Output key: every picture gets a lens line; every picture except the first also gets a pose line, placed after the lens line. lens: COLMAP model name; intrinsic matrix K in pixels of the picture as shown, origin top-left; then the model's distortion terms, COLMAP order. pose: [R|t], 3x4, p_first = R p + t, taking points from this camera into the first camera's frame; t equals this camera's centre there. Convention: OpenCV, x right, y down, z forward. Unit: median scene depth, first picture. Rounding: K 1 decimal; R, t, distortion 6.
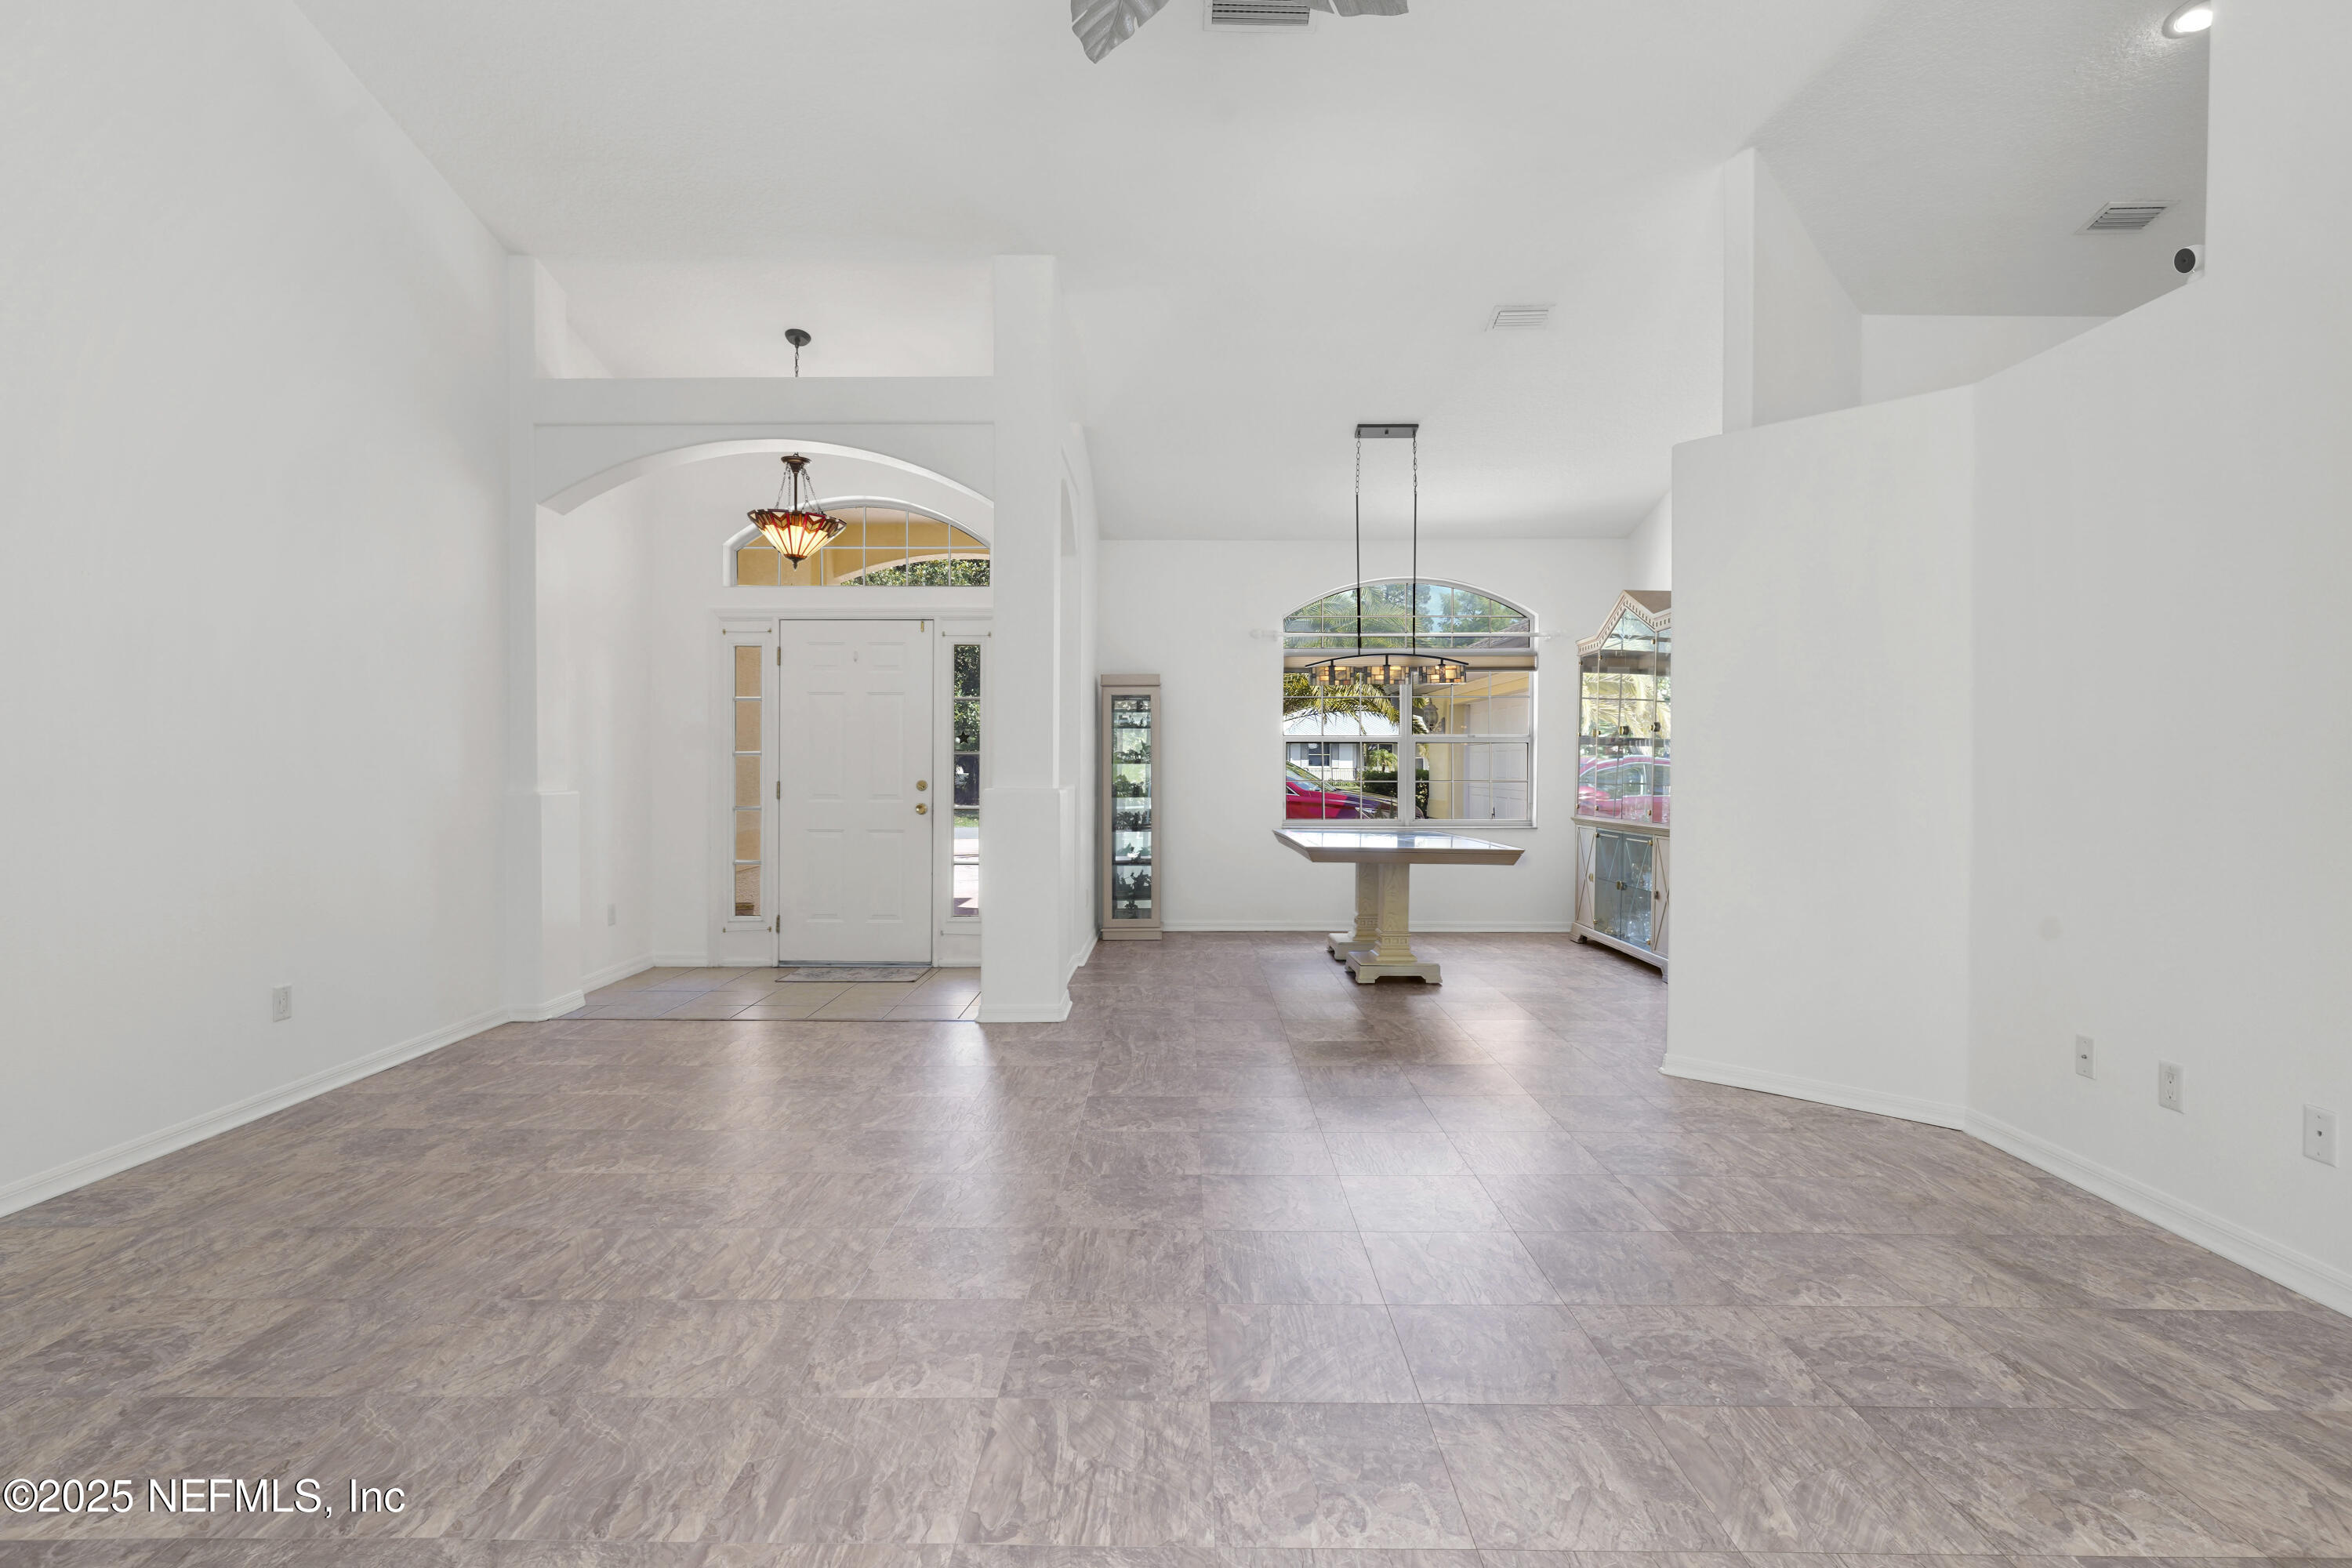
lens RADIAL K [[1156.8, 0, 1167.2], [0, 1156.8, 781.7], [0, 0, 1]] dist [-0.008335, 0.005909]
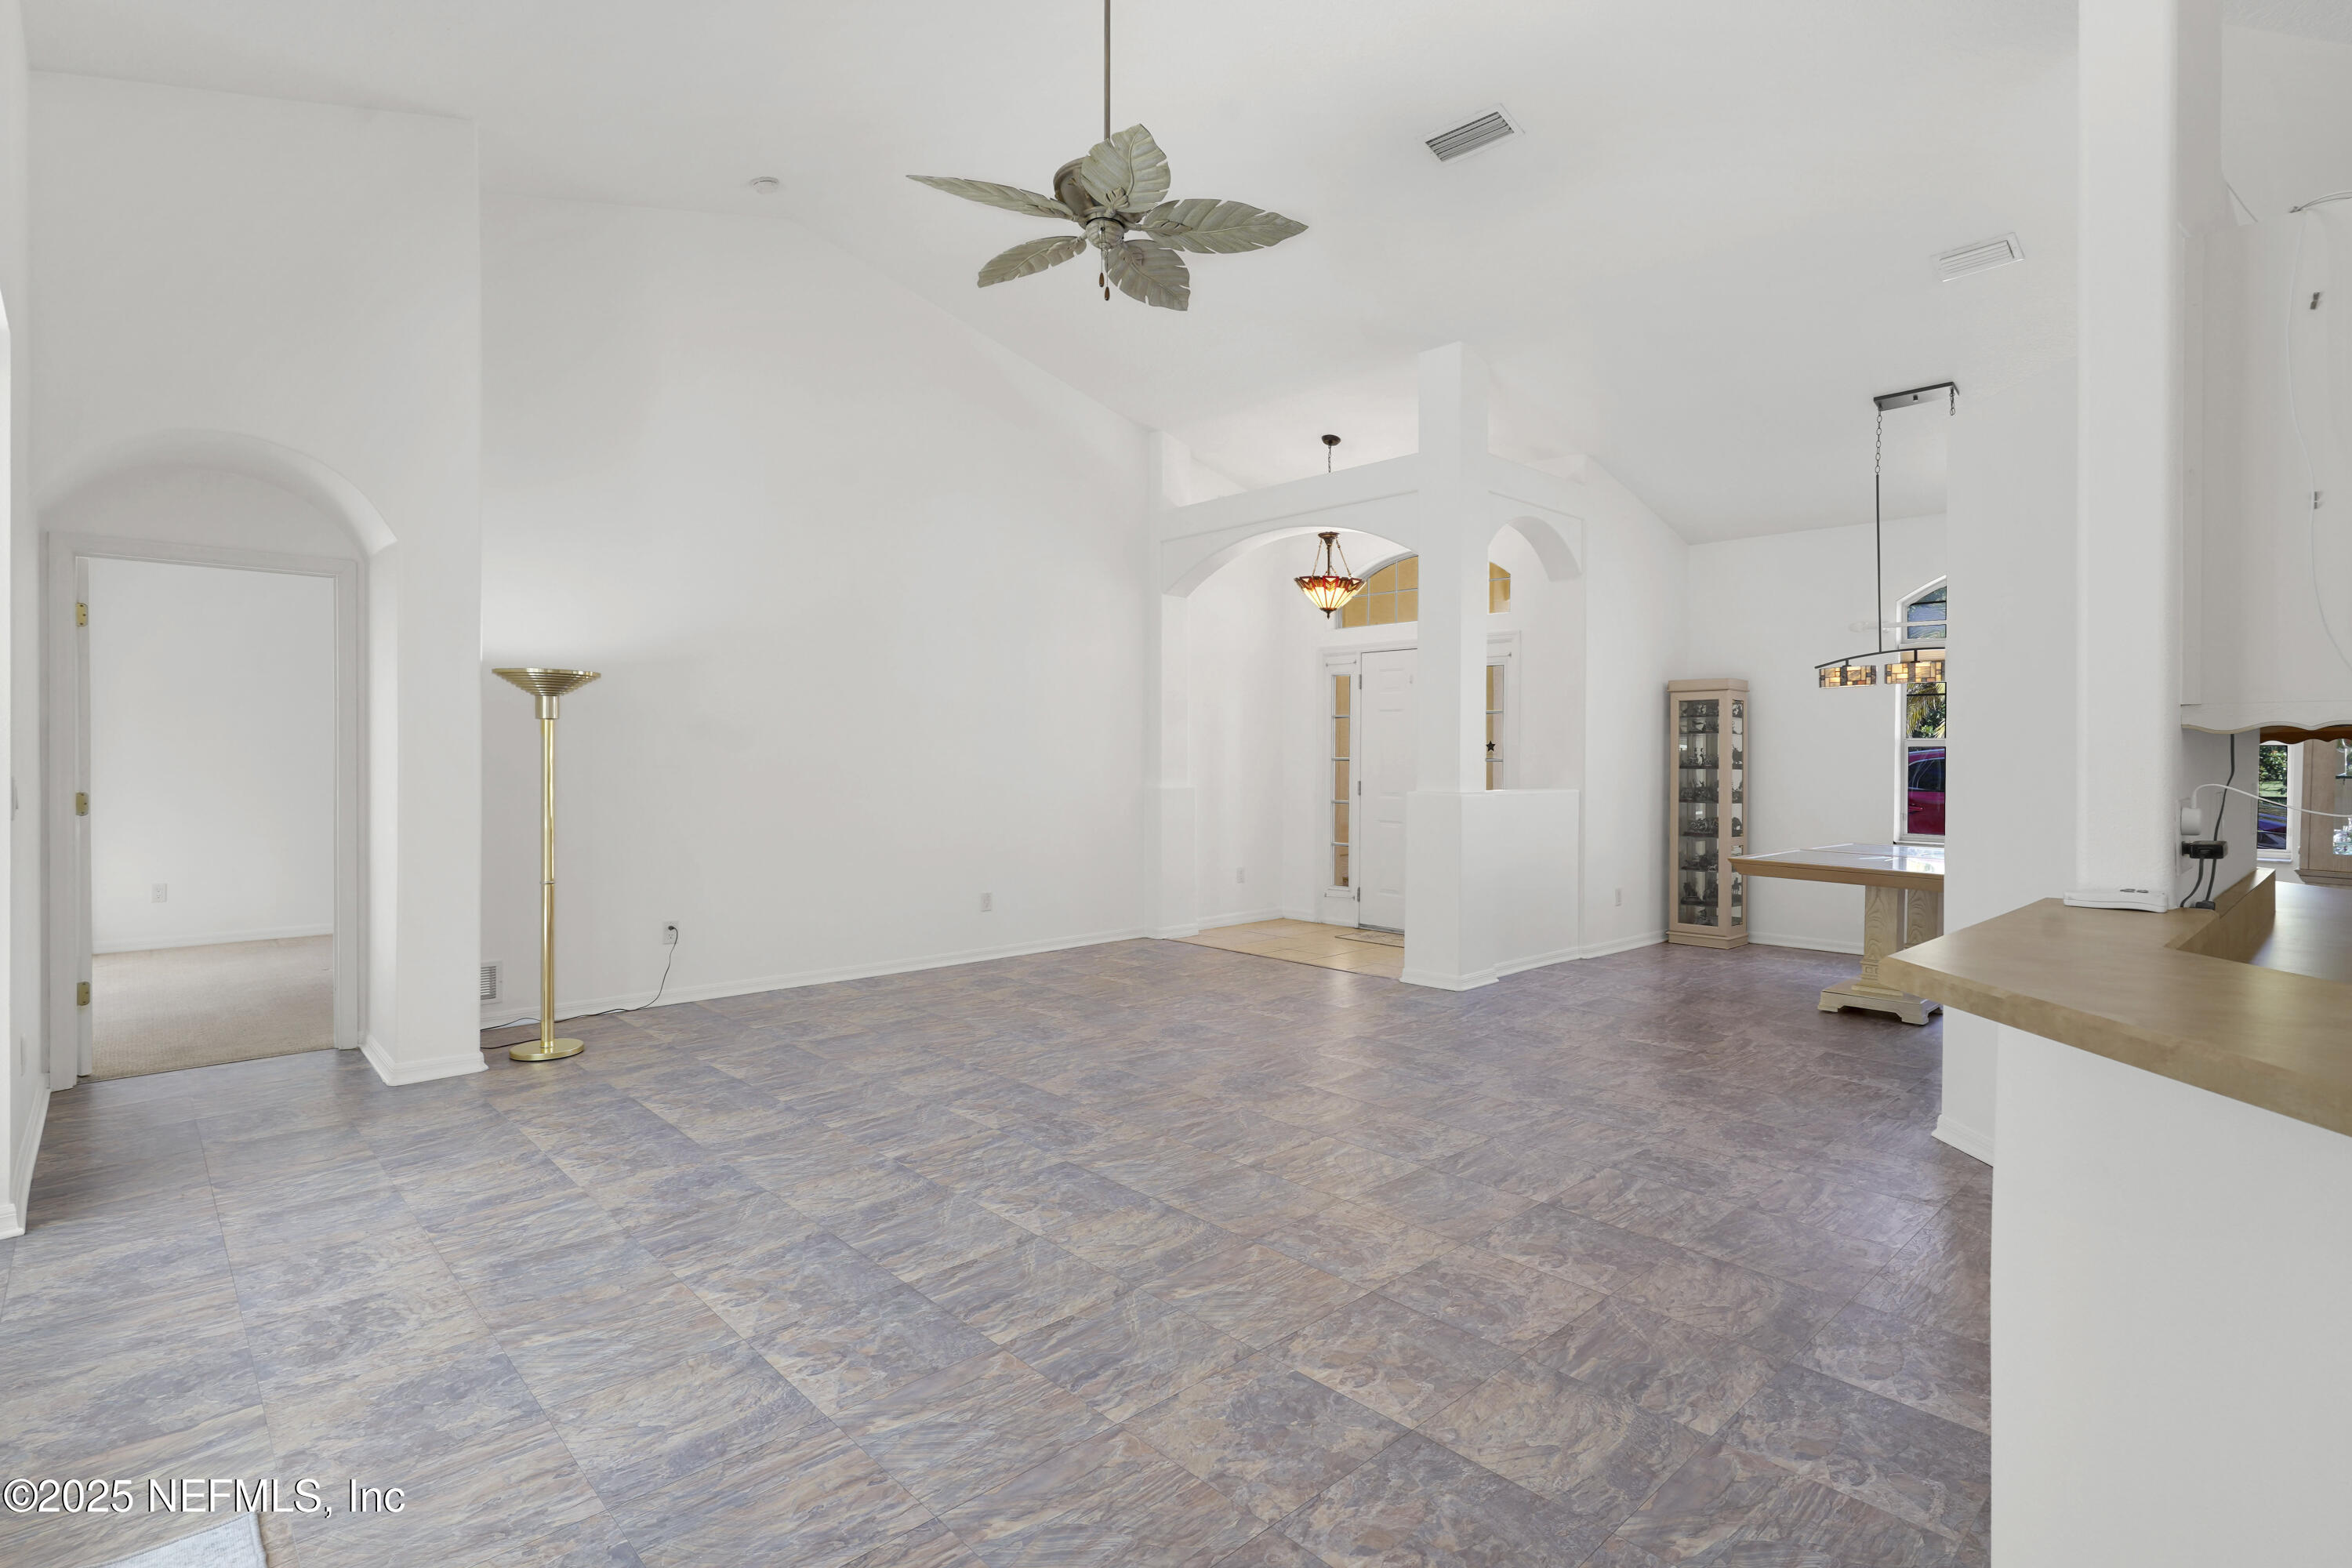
lens RADIAL K [[1146.5, 0, 1158.0], [0, 1146.5, 761.2], [0, 0, 1]] dist [-0.002919, 0.000591]
pose [[0.683474, 0.004121, -0.729964, 0.912298], [-0.012800, 0.999898, -0.006340, -0.024761], [0.729863, 0.013677, 0.683457, -0.034923]]
